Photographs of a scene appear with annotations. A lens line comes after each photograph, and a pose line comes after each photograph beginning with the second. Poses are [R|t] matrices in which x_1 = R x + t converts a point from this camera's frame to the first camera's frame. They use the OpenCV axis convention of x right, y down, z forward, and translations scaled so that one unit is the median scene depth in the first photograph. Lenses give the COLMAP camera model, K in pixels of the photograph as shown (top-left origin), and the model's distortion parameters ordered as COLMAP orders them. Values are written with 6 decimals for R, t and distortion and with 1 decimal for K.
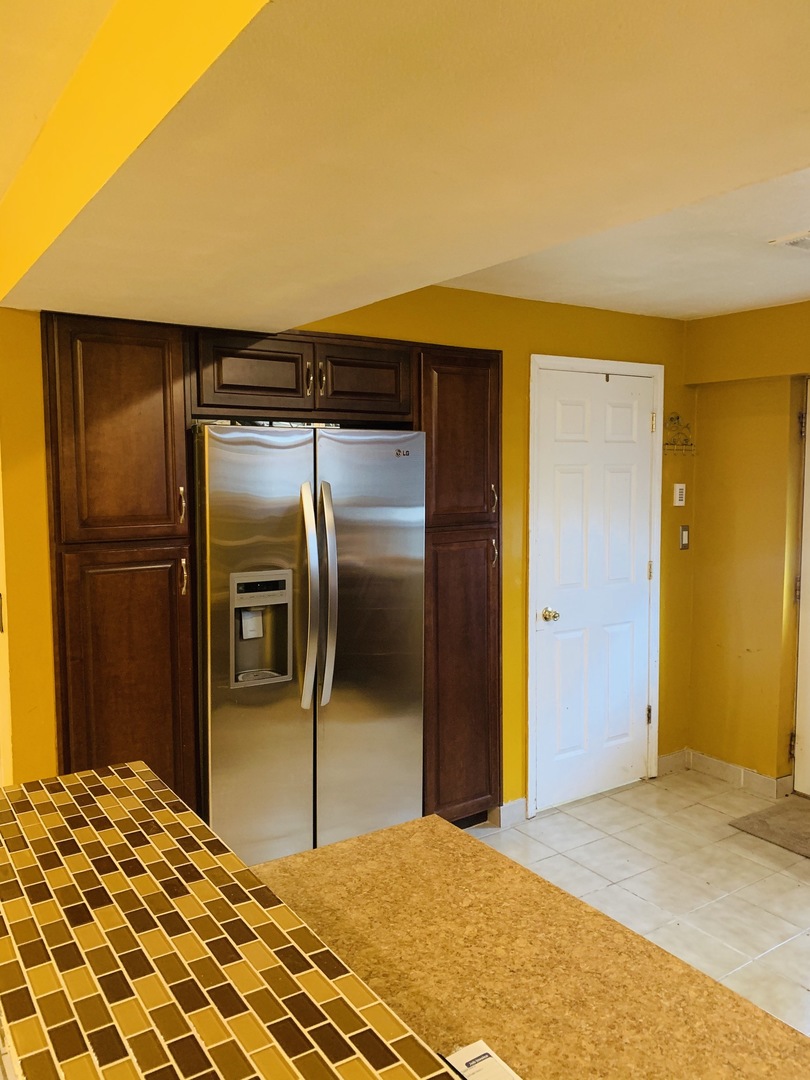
lens RADIAL K [[828.8, 0, 406.1], [0, 828.8, 539.4], [0, 0, 1]] dist [0.002636, 0.003815]
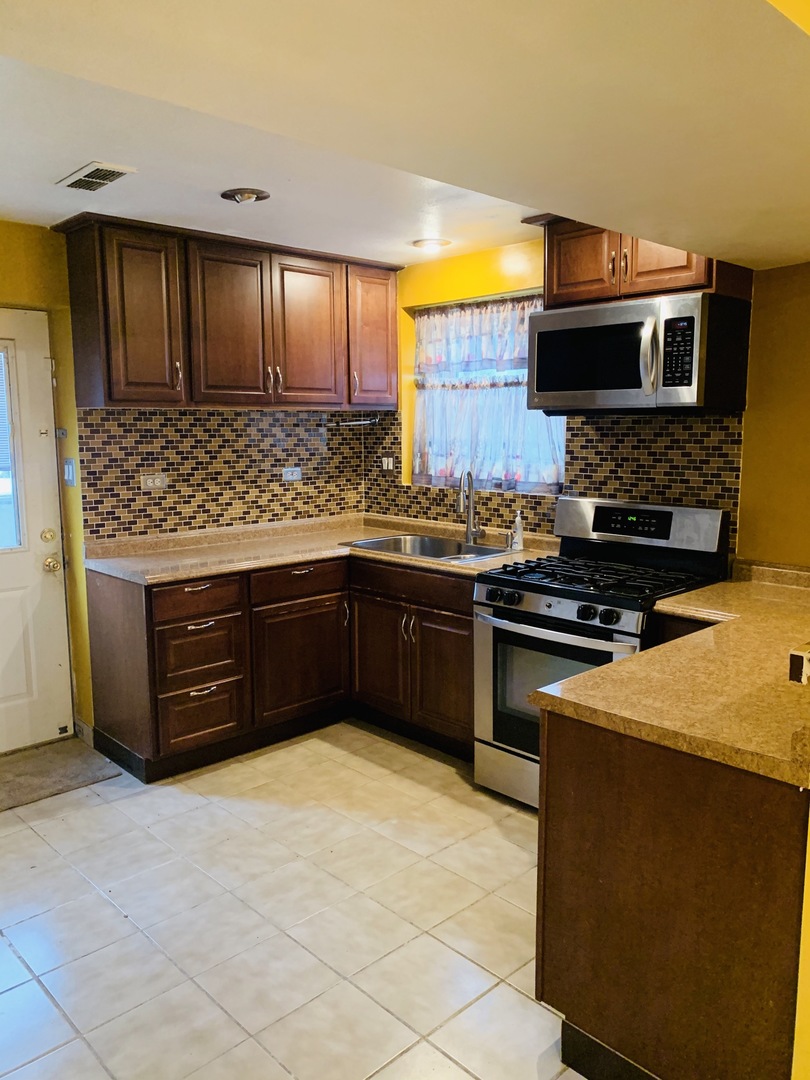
lens RADIAL K [[828.8, 0, 406.4], [0, 828.8, 538.5], [0, 0, 1]] dist [0.002636, 0.003815]
pose [[-0.168824, -0.132968, 0.976636, -1.255099], [0.096873, 0.983823, 0.150693, -0.072815], [-0.980874, 0.120051, -0.153212, 1.646186]]
